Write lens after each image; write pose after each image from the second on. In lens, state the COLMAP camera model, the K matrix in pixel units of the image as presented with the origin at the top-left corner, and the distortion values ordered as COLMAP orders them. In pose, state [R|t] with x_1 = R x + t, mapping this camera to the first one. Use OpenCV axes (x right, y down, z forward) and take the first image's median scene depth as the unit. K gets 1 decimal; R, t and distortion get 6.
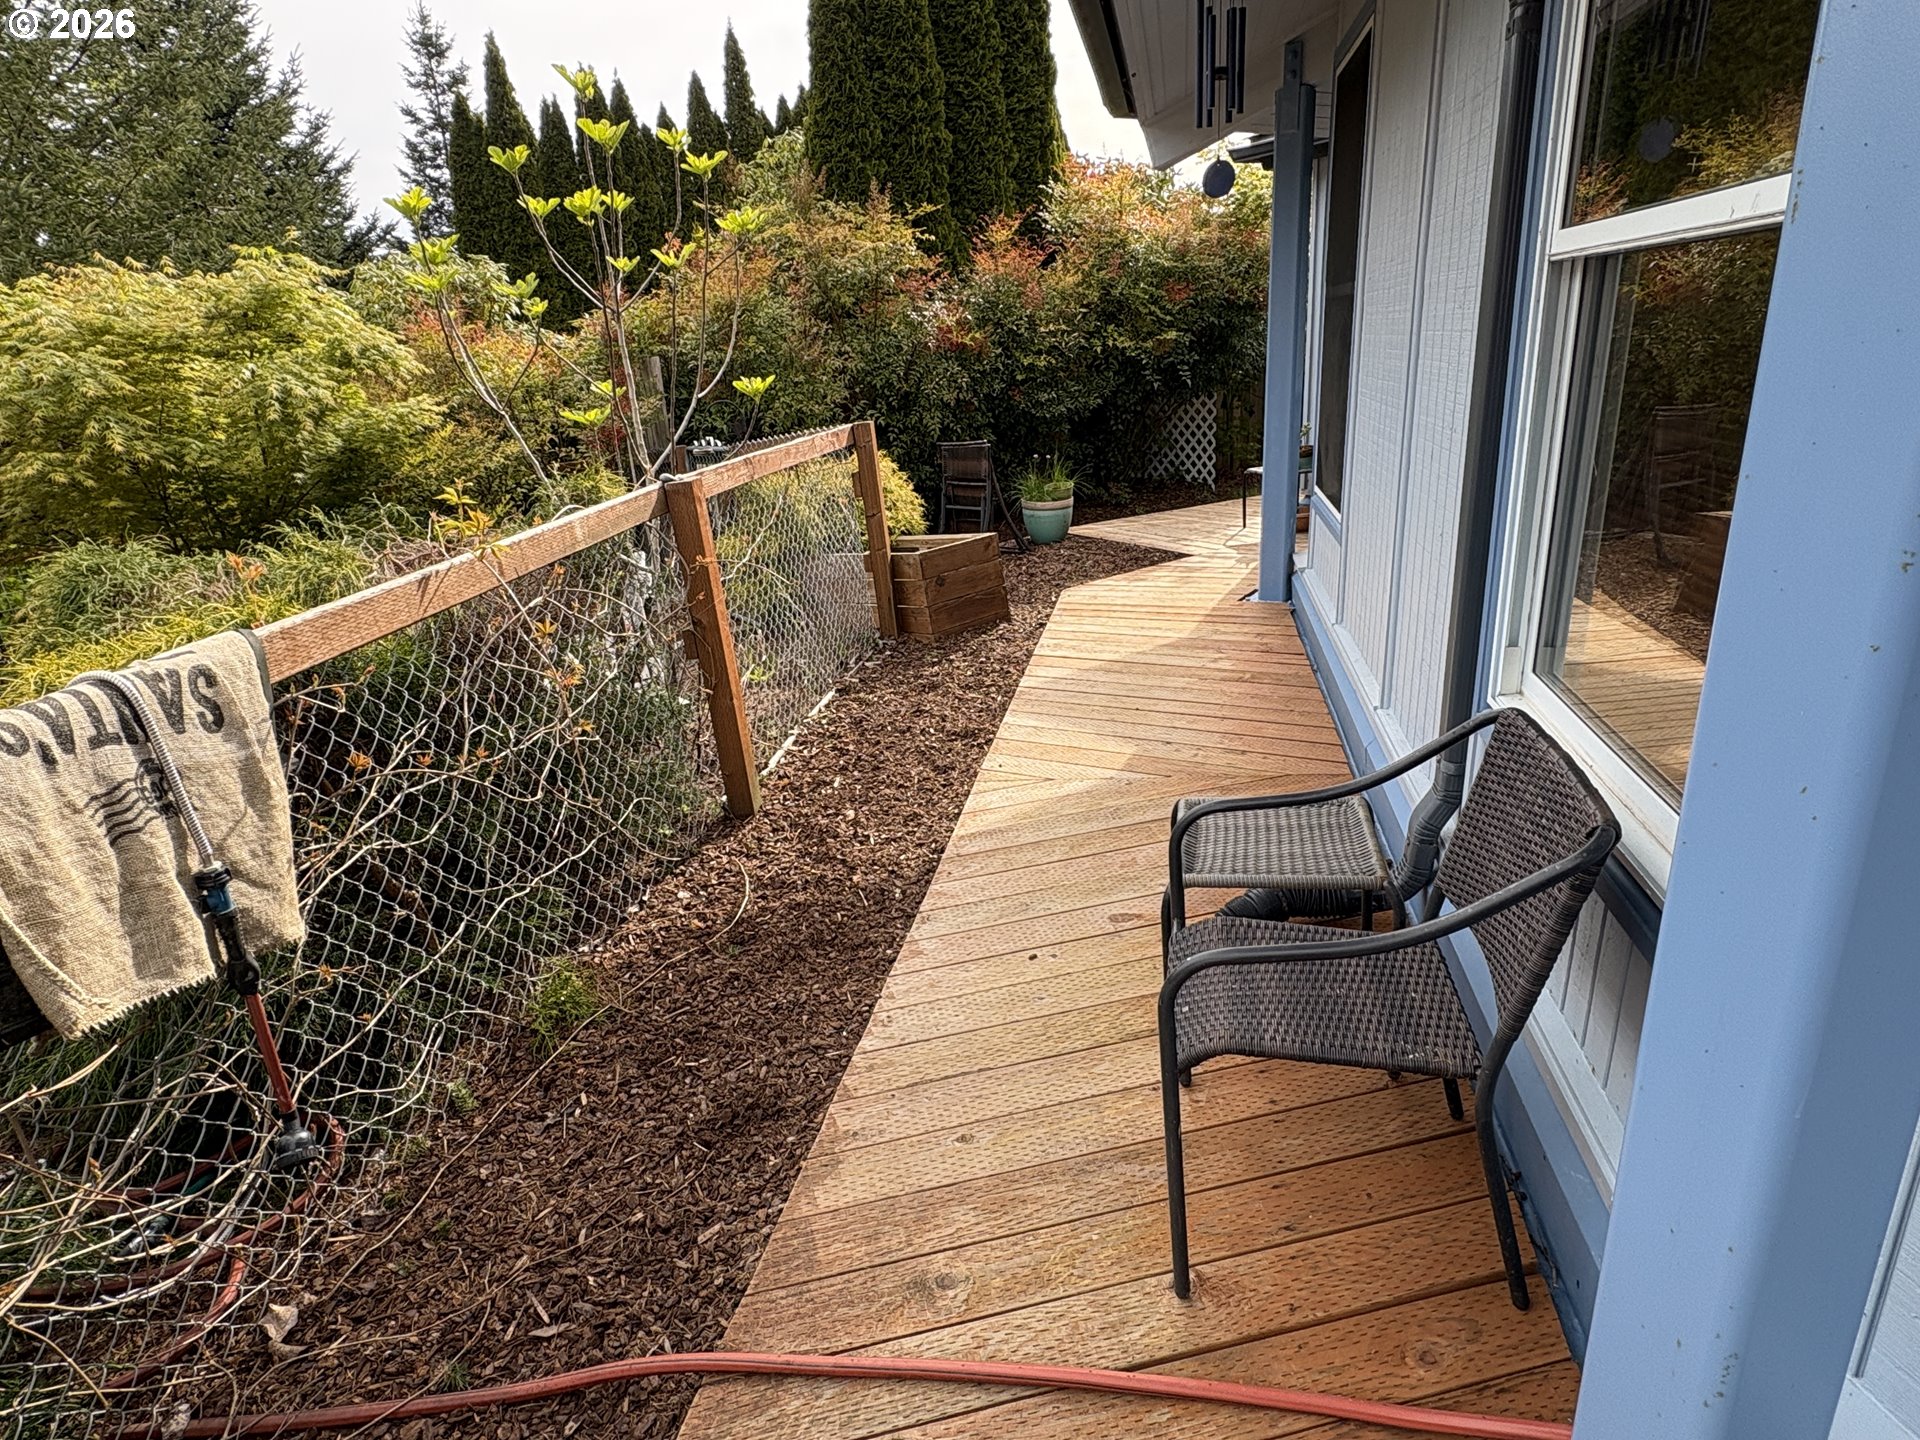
lens RADIAL K [[1063.0, 0, 960.0], [0, 1063.0, 720.0], [0, 0, 1]] dist [0.005316, 0.001221]
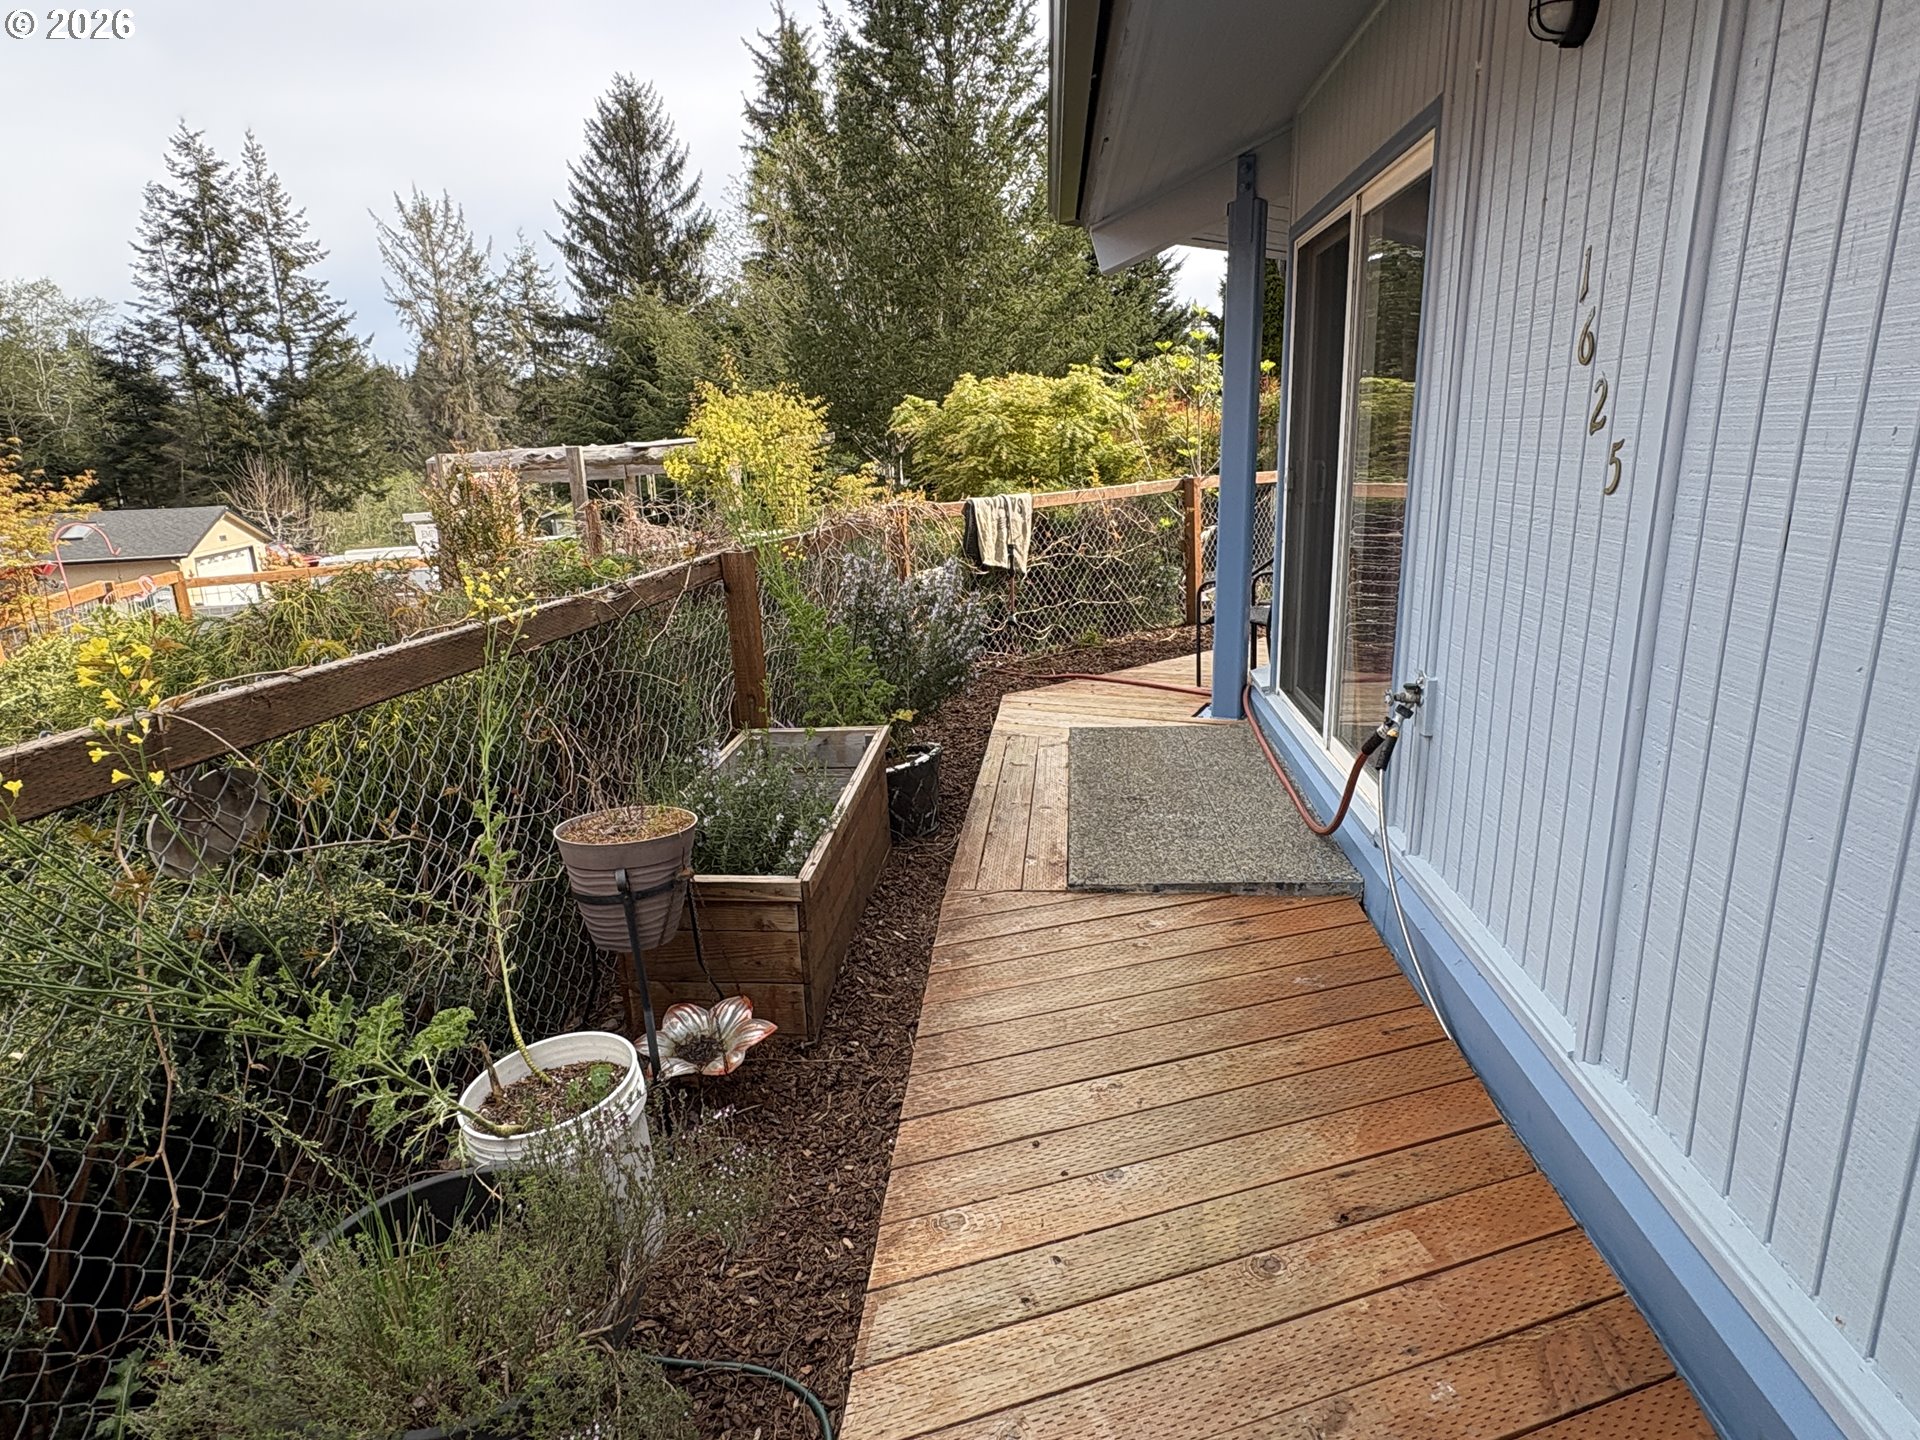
lens RADIAL K [[1063.0, 0, 960.0], [0, 1063.0, 720.0], [0, 0, 1]] dist [0.005316, 0.001221]
pose [[0.778954, 0.198926, -0.594692, 0.542867], [-0.225815, 0.973710, 0.029926, 0.222958], [0.585011, 0.110980, 0.803397, -0.740324]]
